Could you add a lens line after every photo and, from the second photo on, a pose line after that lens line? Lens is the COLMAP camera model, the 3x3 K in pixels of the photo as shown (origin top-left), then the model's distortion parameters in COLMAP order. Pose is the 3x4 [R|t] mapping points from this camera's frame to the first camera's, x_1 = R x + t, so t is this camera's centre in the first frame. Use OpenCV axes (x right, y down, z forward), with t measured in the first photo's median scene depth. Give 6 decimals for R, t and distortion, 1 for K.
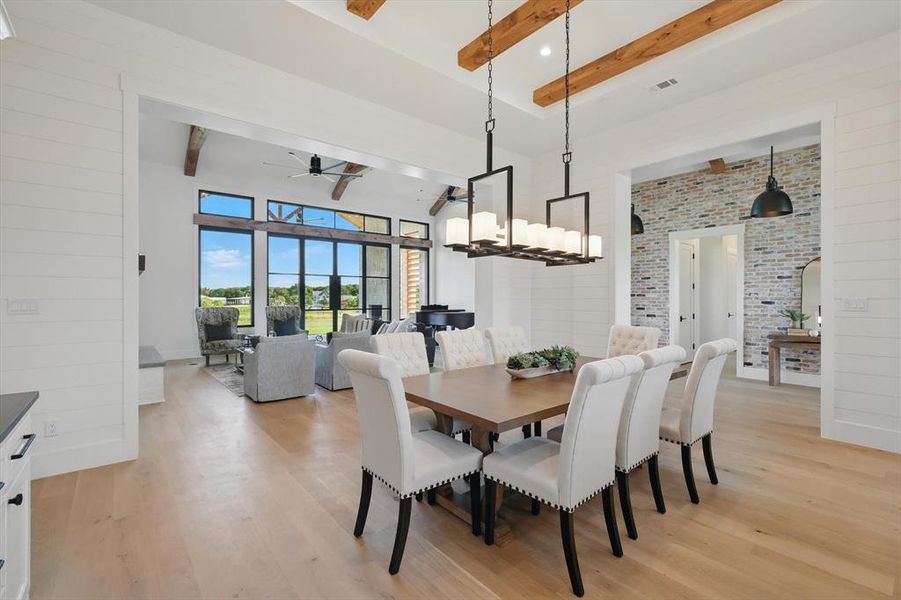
lens RADIAL K [[395.5, 0, 451.9], [0, 395.5, 299.3], [0, 0, 1]] dist [-0.001194, 0.000200]
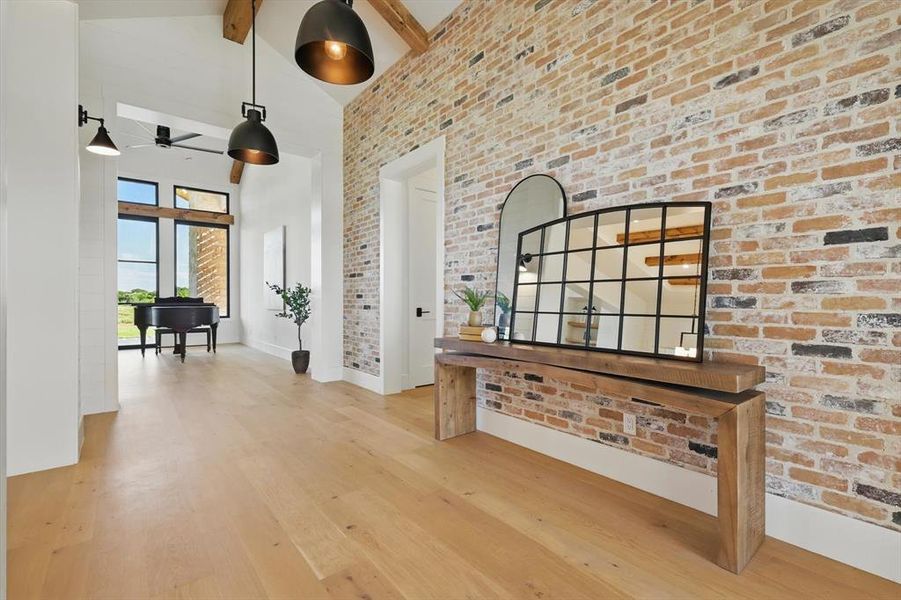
lens RADIAL K [[398.6, 0, 458.1], [0, 398.6, 303.0], [0, 0, 1]] dist [-0.000101, -0.000003]
pose [[0.999964, -0.002579, -0.008091, 0.635990], [0.002604, 0.999992, 0.003024, 0.032643], [0.008083, -0.003045, 0.999963, 0.374240]]
